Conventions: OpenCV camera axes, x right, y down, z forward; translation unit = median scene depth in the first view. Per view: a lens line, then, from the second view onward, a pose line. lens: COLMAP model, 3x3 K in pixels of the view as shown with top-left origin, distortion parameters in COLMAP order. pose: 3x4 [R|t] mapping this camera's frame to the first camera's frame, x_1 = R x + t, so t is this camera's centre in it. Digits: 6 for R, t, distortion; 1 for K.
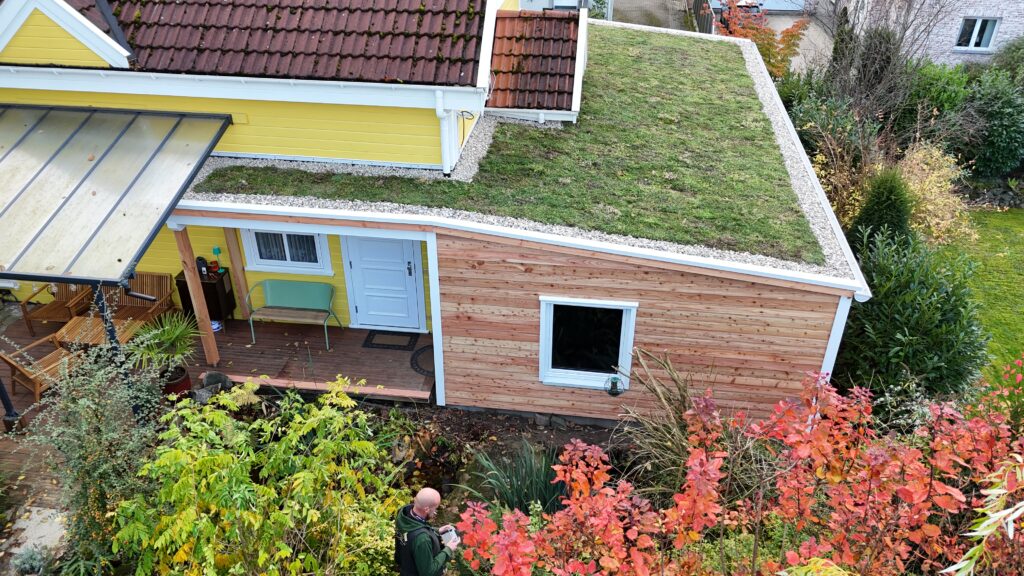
lens RADIAL K [[757.1, 0, 513.6], [0, 757.1, 288.5], [0, 0, 1]] dist [0.017345, -0.008659]
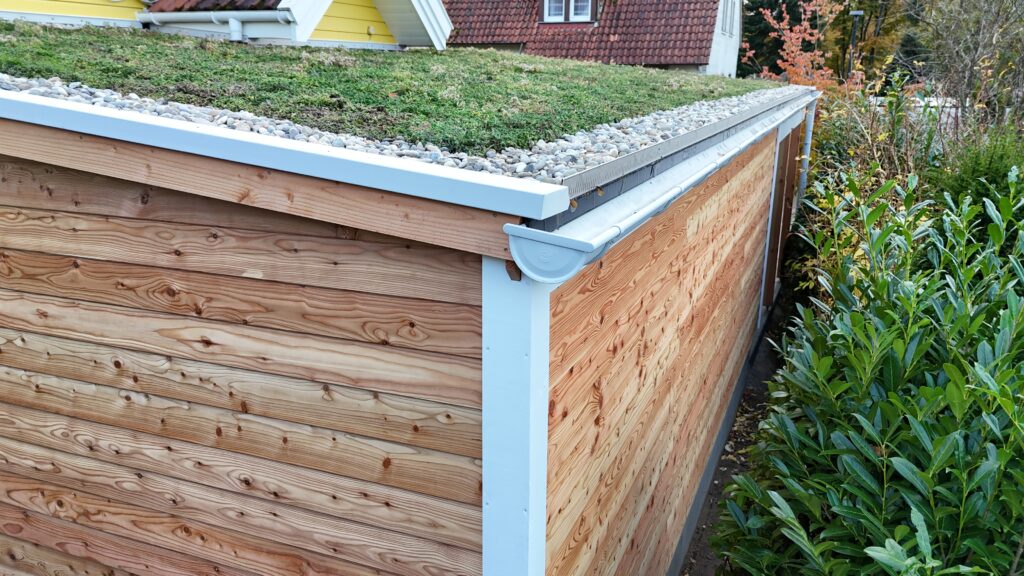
lens RADIAL K [[757.1, 0, 509.8], [0, 757.1, 288.2], [0, 0, 1]] dist [0.017345, -0.008659]
pose [[0.972613, 0.067069, -0.222542, 0.462599], [-0.125492, 0.957444, -0.259907, 0.063182], [0.195640, 0.280717, 0.939640, 0.791218]]
